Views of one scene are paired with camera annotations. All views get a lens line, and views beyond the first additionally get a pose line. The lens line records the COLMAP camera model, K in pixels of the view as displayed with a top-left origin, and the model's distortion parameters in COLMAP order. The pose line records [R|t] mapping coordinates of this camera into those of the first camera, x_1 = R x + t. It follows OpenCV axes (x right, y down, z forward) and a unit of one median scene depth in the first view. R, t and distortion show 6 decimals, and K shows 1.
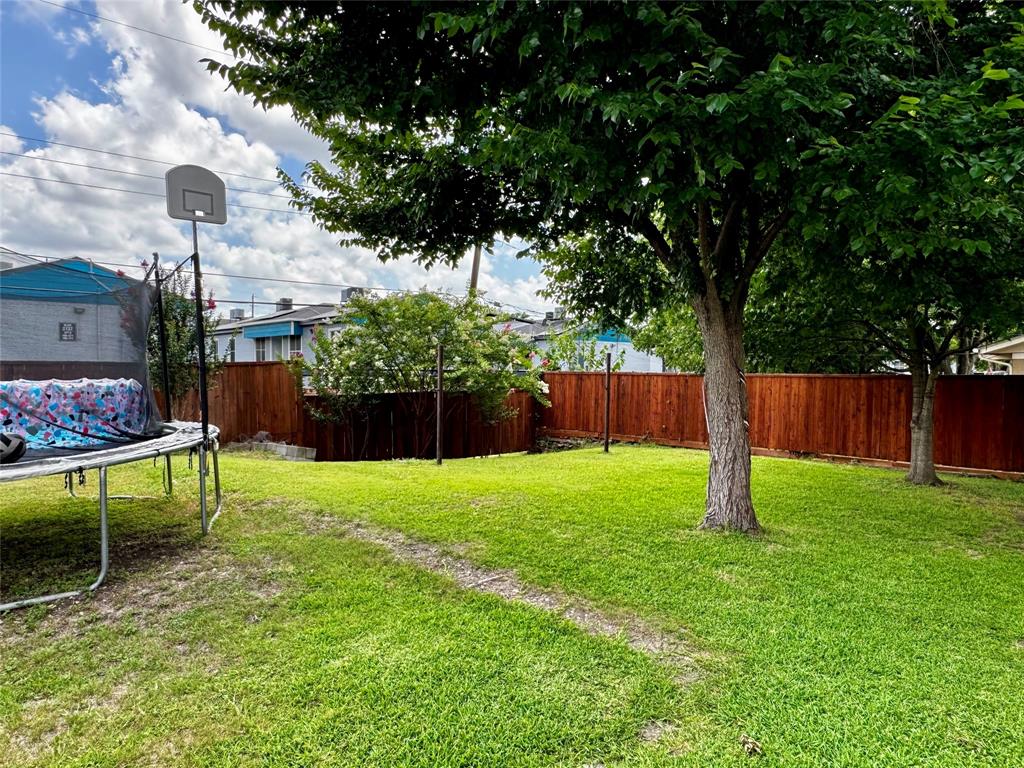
lens RADIAL K [[663.7, 0, 512.0], [0, 663.7, 384.0], [0, 0, 1]] dist [-0.002768, 0.002010]
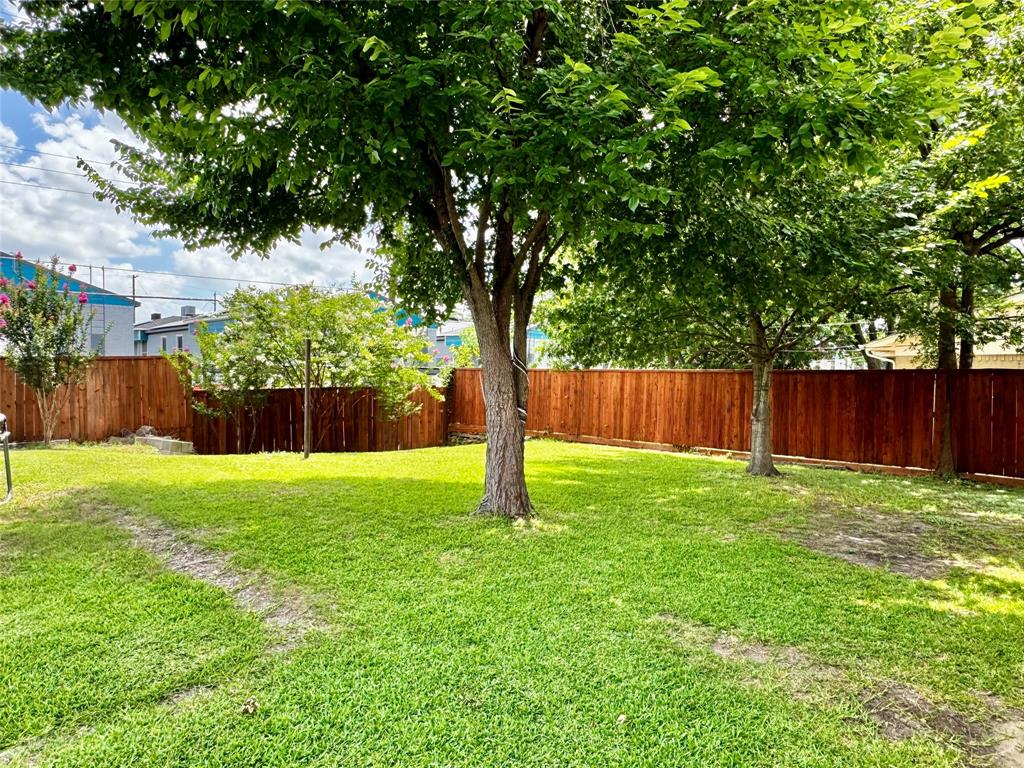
lens RADIAL K [[663.7, 0, 512.0], [0, 663.7, 384.0], [0, 0, 1]] dist [-0.002768, 0.002010]
pose [[0.999503, 0.001255, 0.031485, 0.207154], [-0.001274, 0.999999, 0.000600, 0.010569], [-0.031484, -0.000640, 0.999504, -0.015748]]
